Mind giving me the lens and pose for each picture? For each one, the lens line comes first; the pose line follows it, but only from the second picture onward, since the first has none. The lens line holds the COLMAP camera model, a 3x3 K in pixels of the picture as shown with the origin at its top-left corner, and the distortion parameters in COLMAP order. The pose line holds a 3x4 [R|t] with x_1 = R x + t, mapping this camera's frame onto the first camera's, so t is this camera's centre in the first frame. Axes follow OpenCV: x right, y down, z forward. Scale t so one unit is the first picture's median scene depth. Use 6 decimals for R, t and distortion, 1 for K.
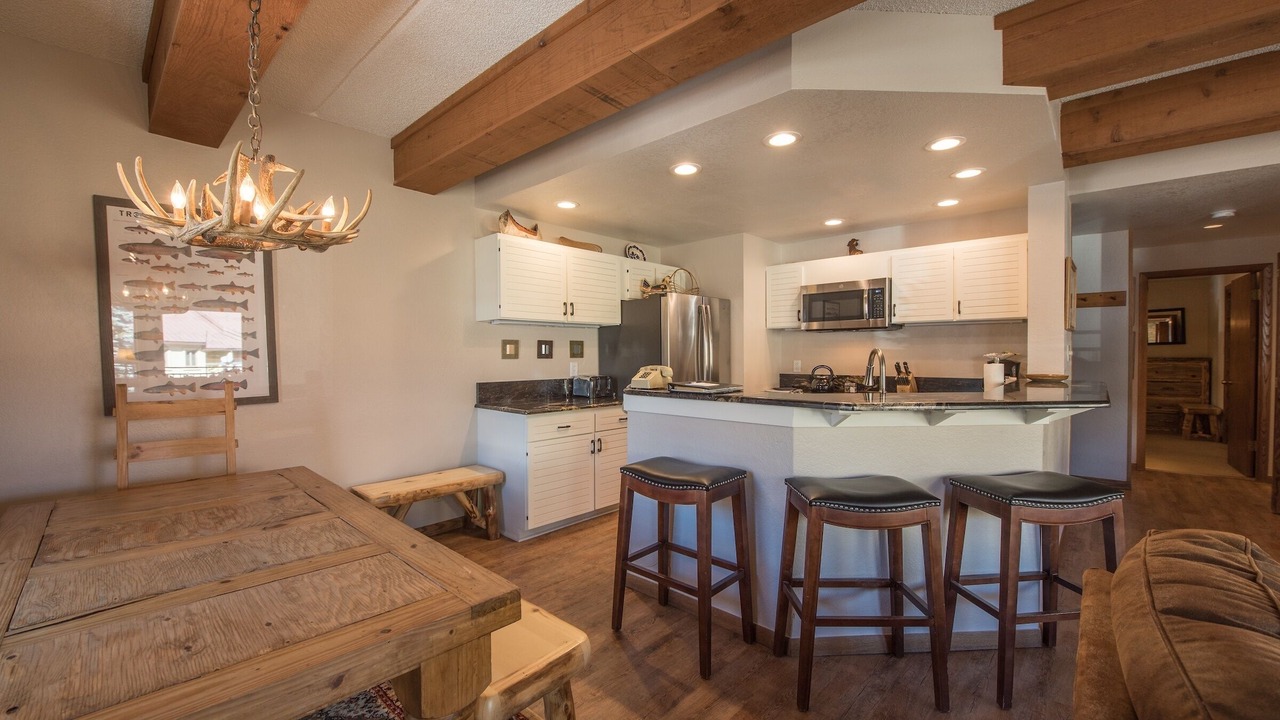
lens RADIAL K [[522.2, 0, 640.0], [0, 522.2, 360.0], [0, 0, 1]] dist [-0.013602, 0.000412]
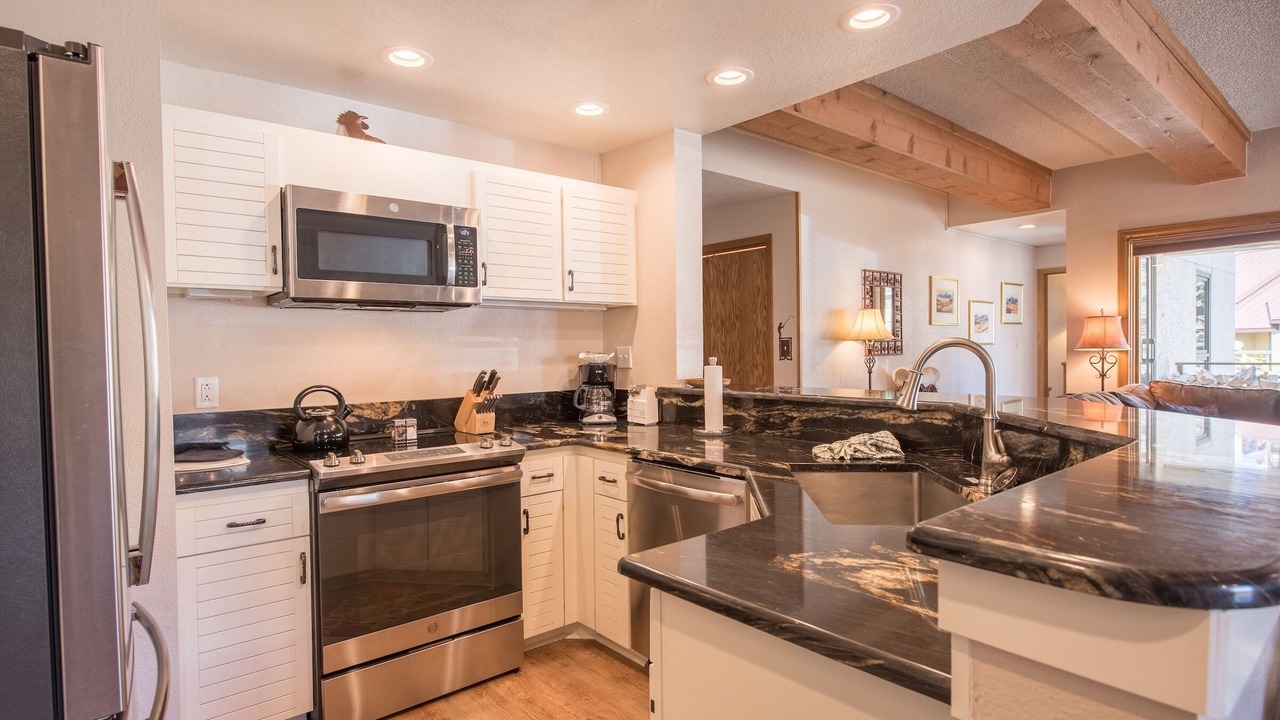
lens RADIAL K [[656.6, 0, 640.0], [0, 656.6, 360.0], [0, 0, 1]] dist [-0.005799, -0.000602]
pose [[0.123925, -0.014005, 0.992193, -0.180806], [0.026971, 0.999579, 0.010741, -0.010283], [-0.991925, 0.025429, 0.124251, 0.815108]]
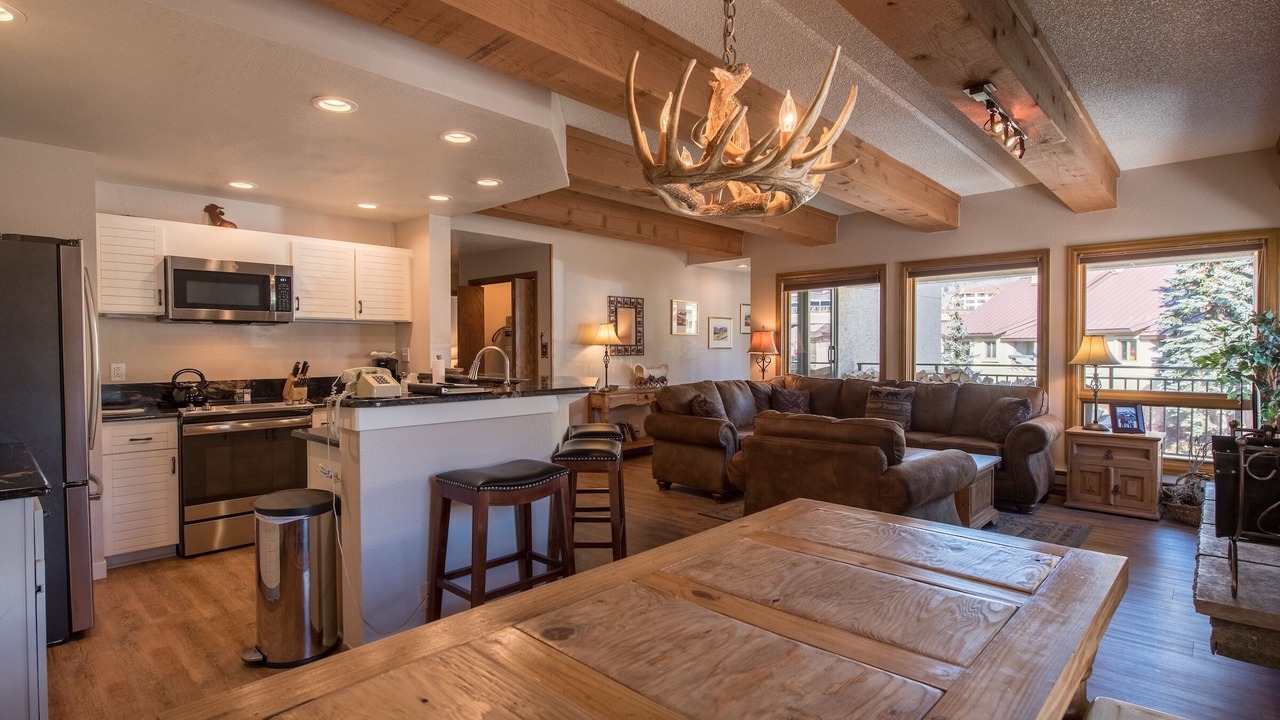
lens RADIAL K [[624.1, 0, 640.0], [0, 624.1, 360.0], [0, 0, 1]] dist [-0.015383, 0.000520]
pose [[-0.002604, -0.013849, 0.999901, -0.631915], [0.016862, 0.999761, 0.013891, -0.003445], [-0.999854, 0.016897, -0.002370, 0.445071]]
